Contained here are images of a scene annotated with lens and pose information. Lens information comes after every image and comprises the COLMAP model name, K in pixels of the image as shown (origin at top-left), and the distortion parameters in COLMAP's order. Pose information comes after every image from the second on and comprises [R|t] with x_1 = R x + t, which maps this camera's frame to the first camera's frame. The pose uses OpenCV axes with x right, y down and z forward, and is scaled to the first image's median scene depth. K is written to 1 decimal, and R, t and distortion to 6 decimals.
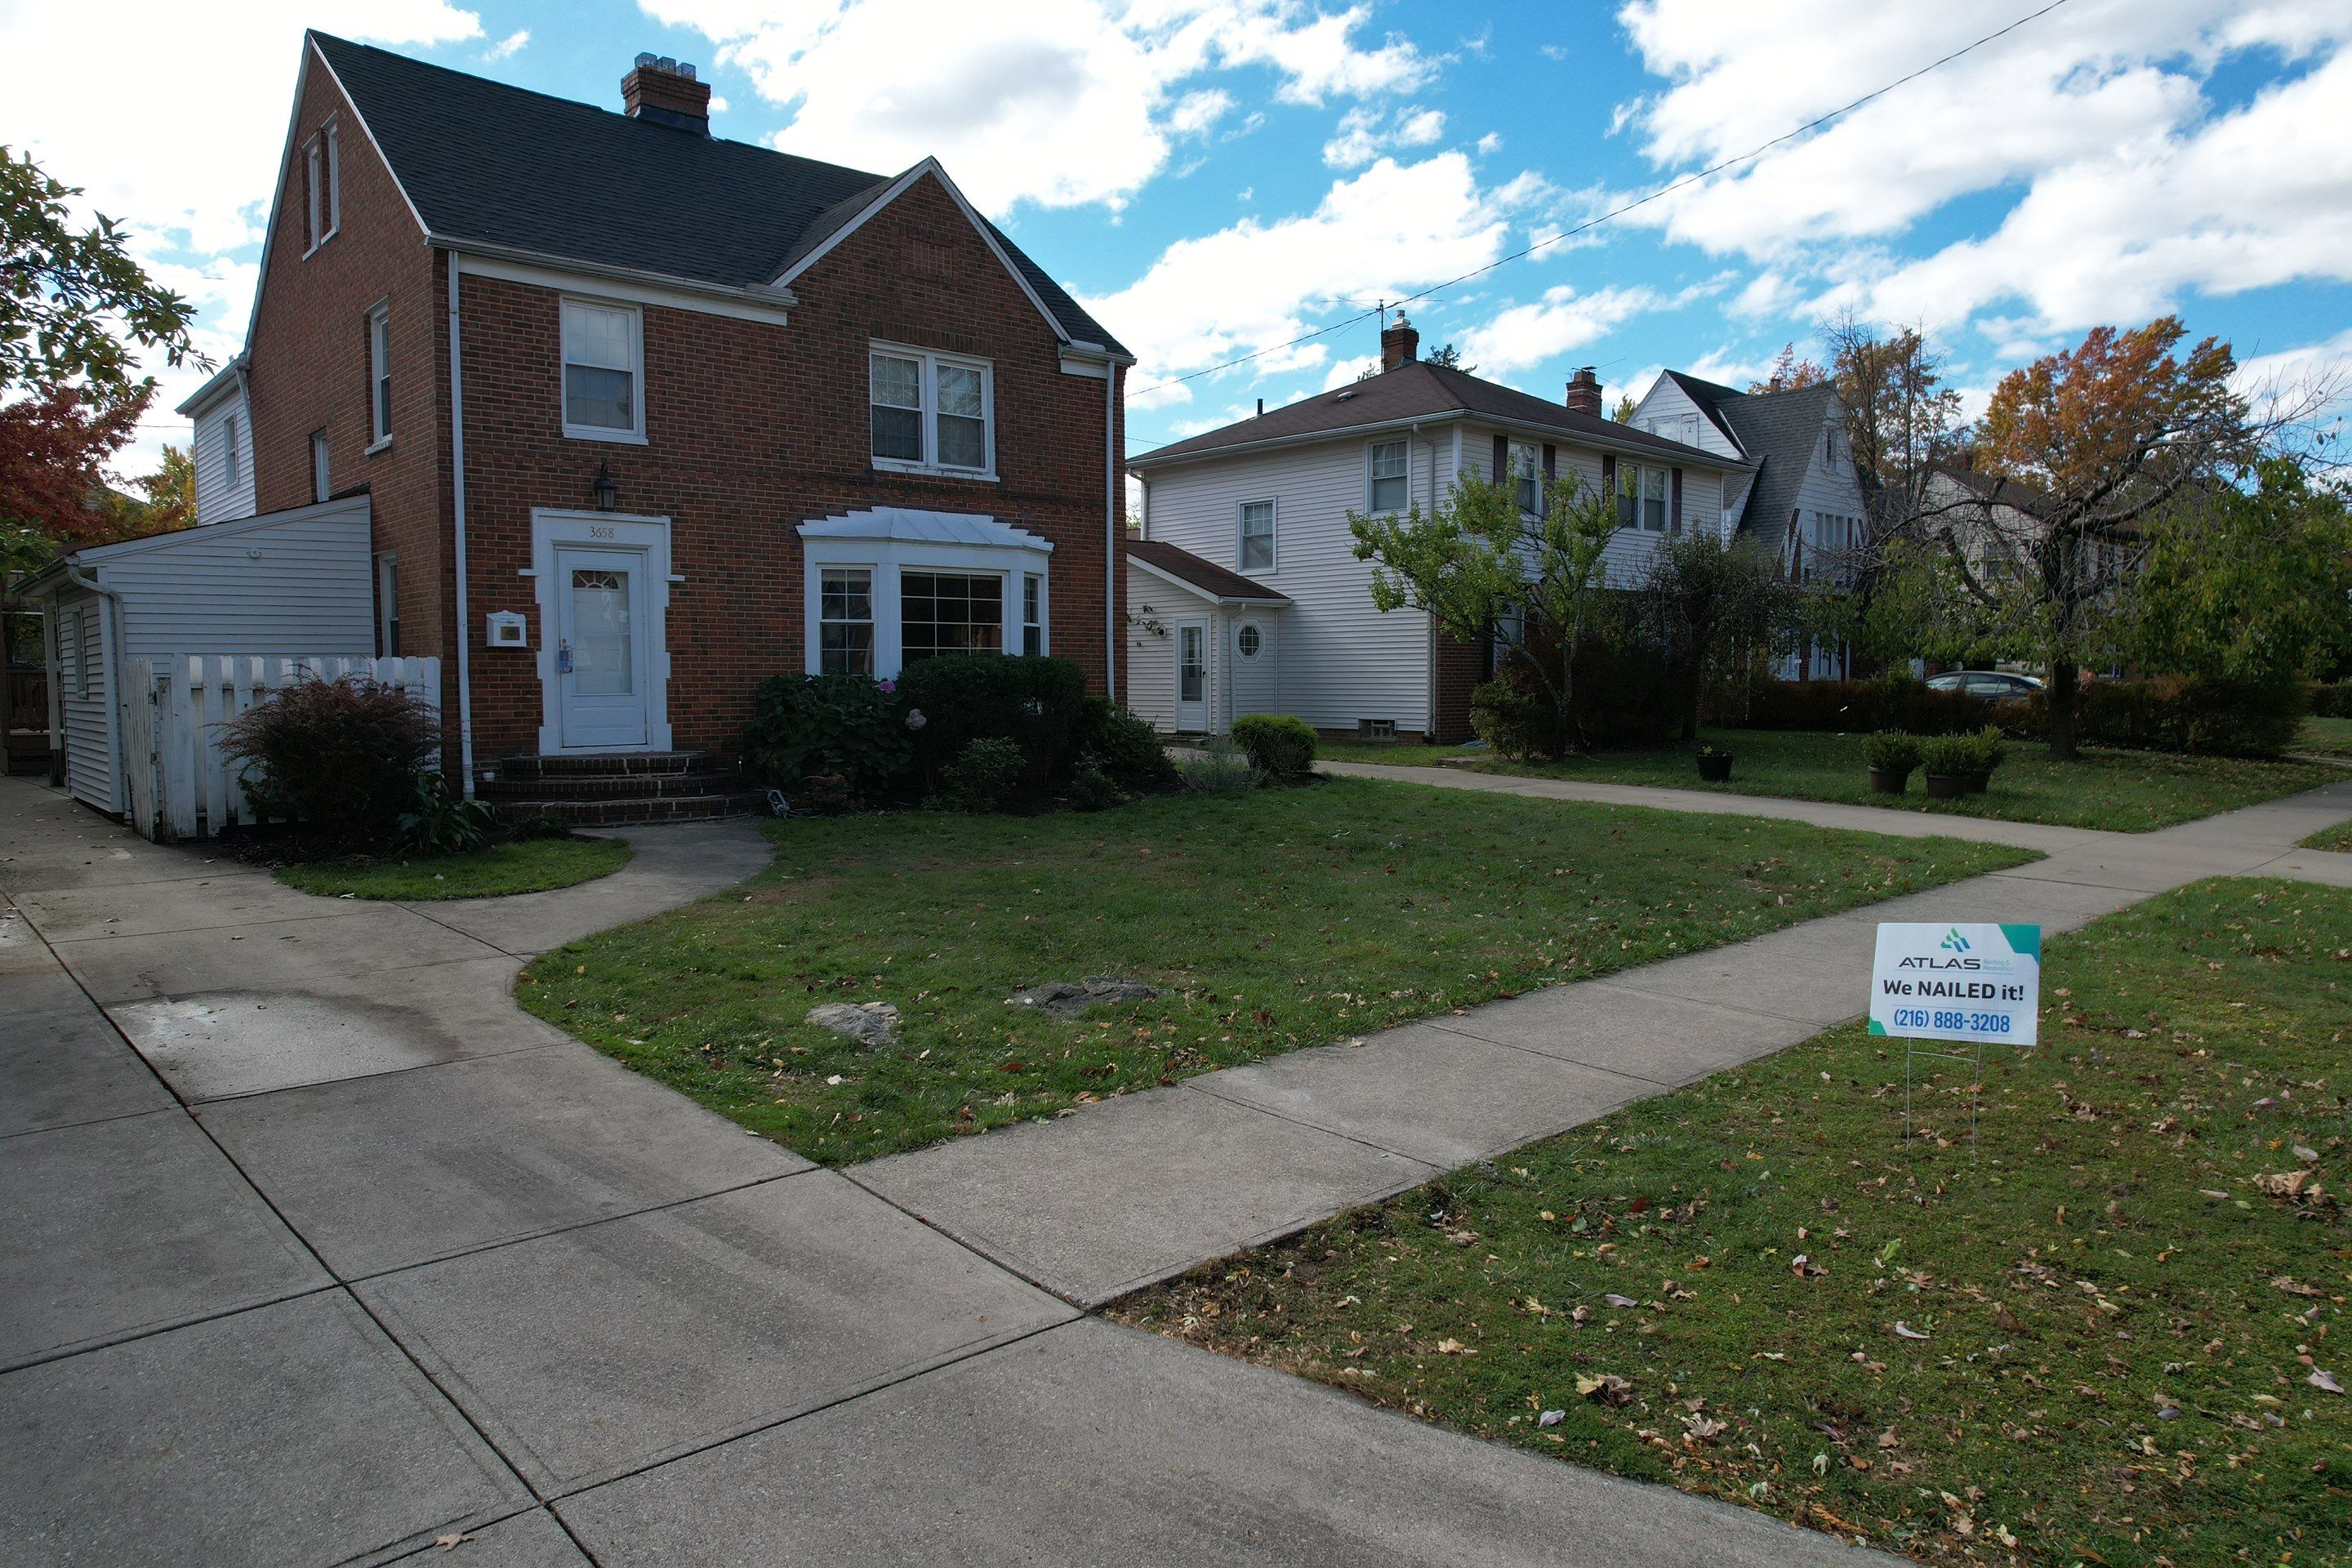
lens RADIAL K [[1496.8, 0, 1170.5], [0, 1496.8, 783.6], [0, 0, 1]] dist [-0.073030, 0.064336]
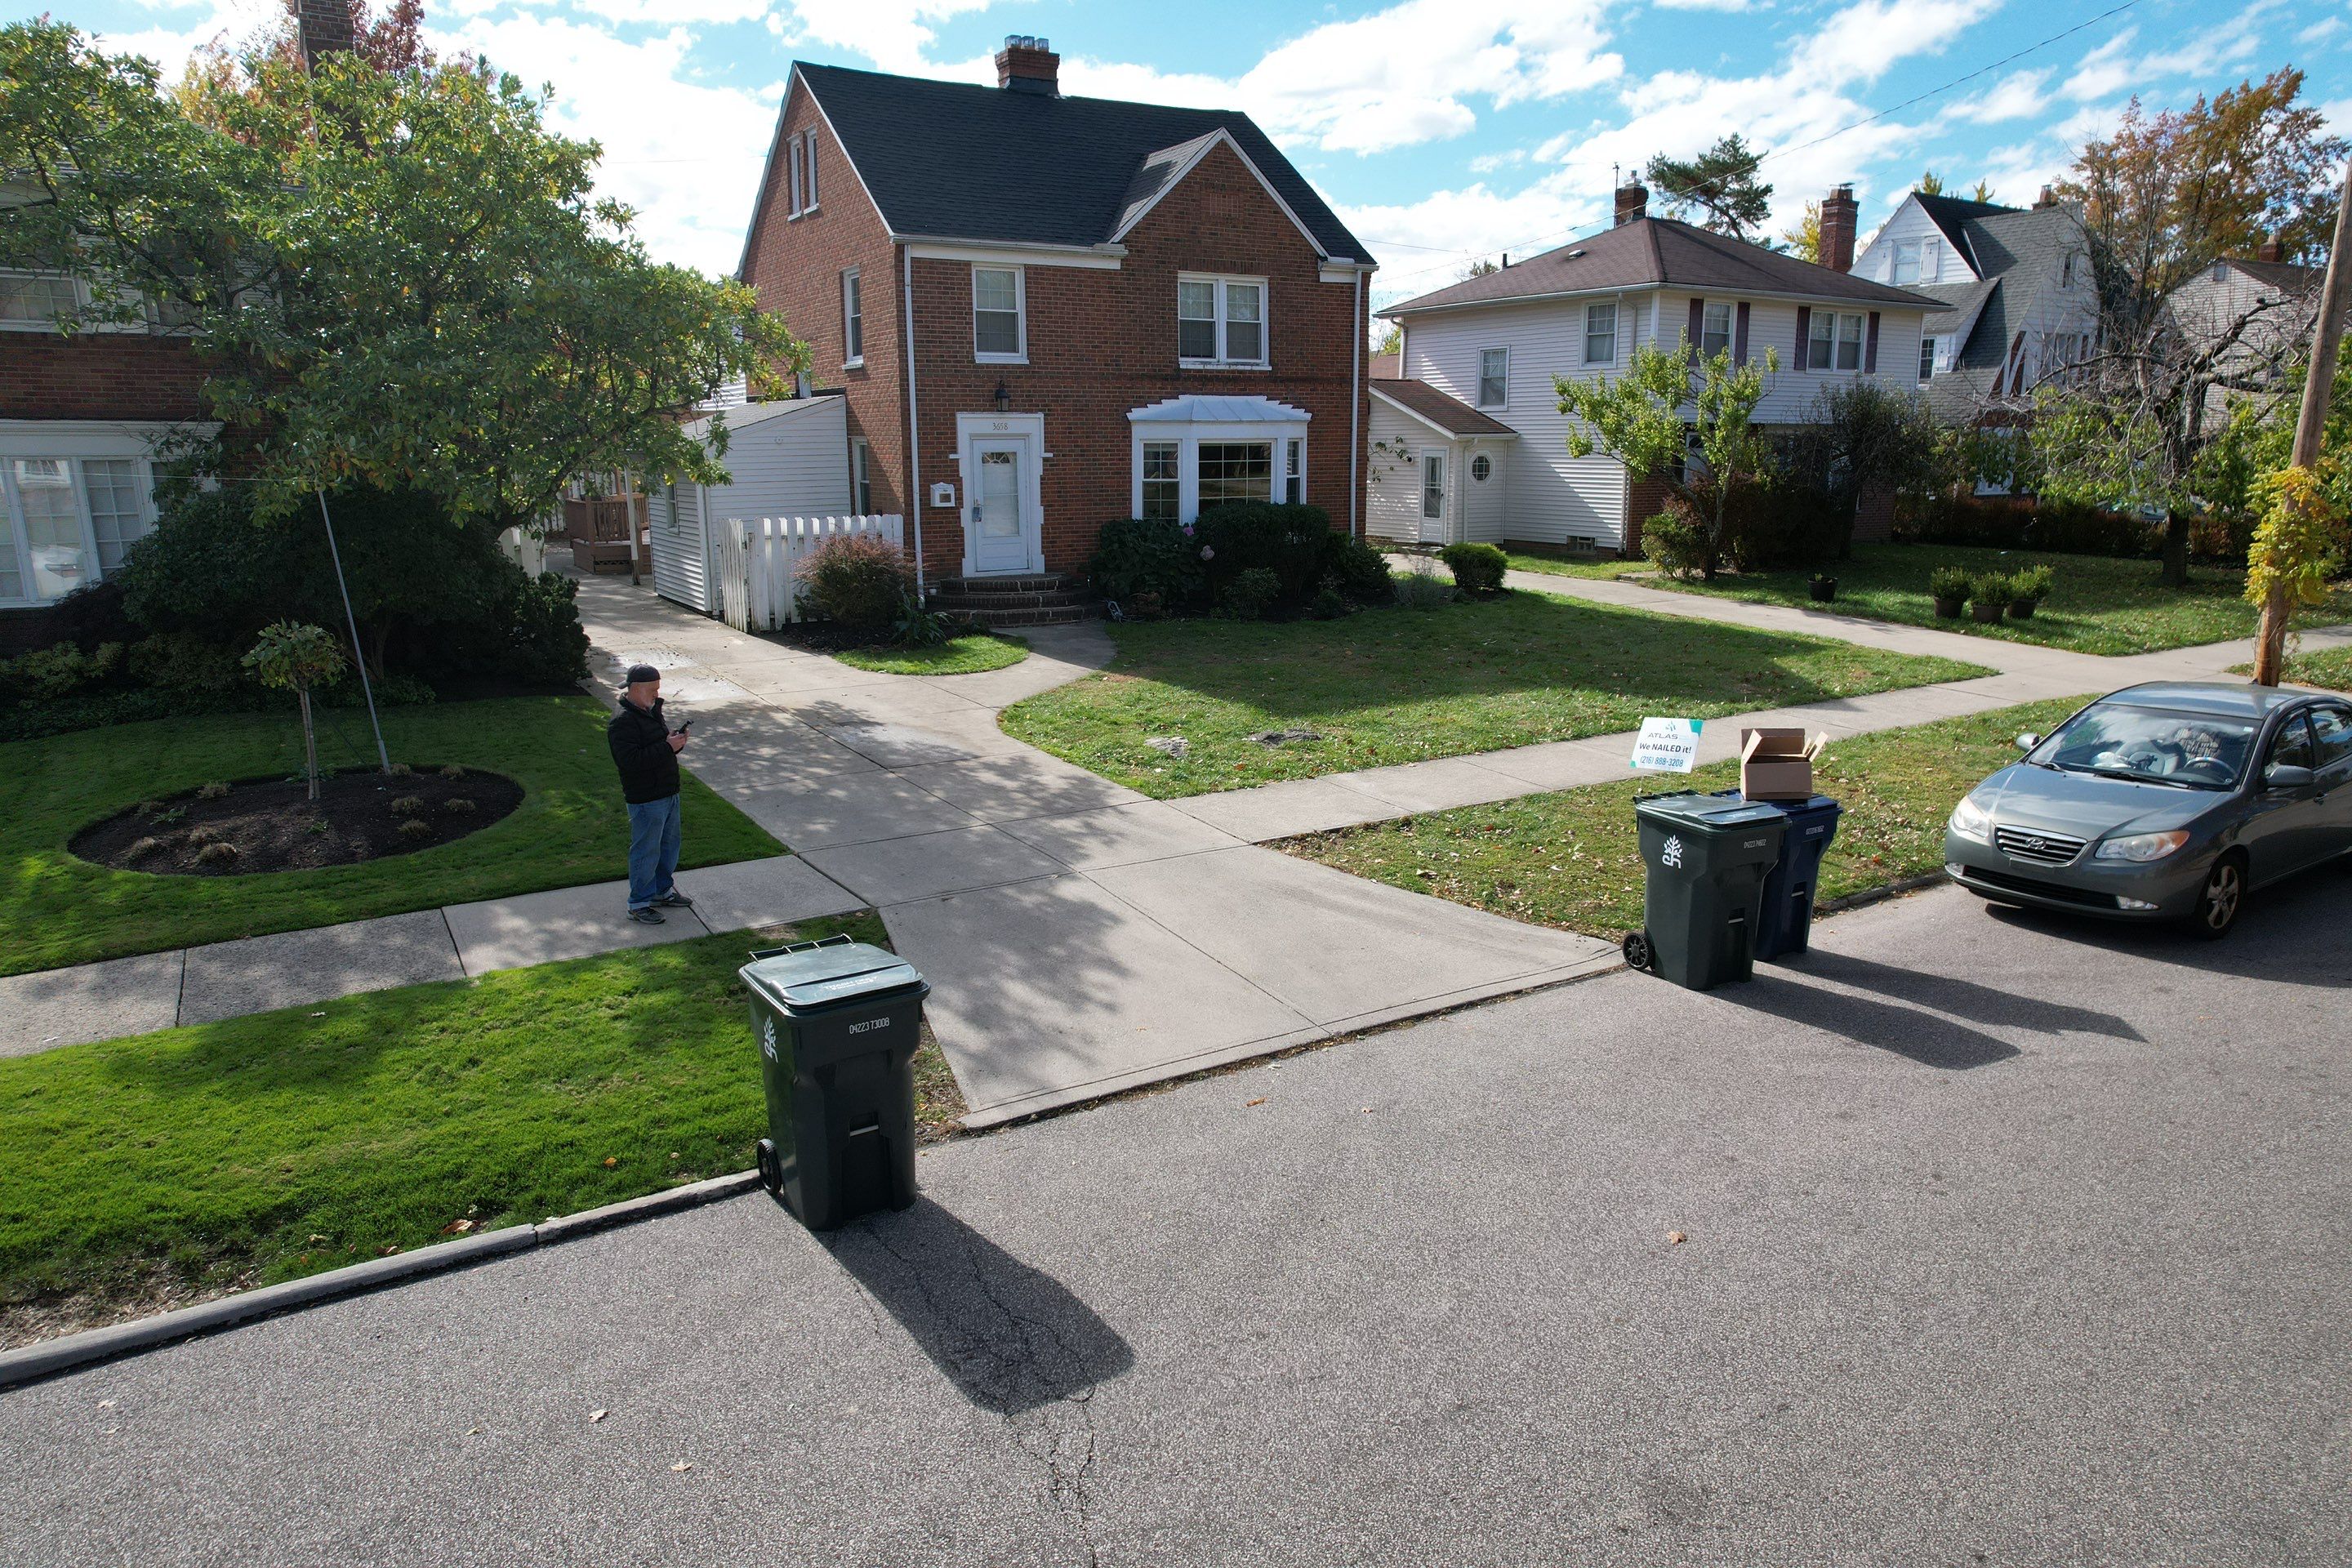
lens RADIAL K [[1496.8, 0, 1180.5], [0, 1496.8, 790.4], [0, 0, 1]] dist [-0.073030, 0.064336]
pose [[0.981061, 0.043495, -0.188753, 0.090955], [-0.012382, 0.986552, 0.162976, -0.053139], [0.193303, -0.157553, 0.968406, -0.462447]]
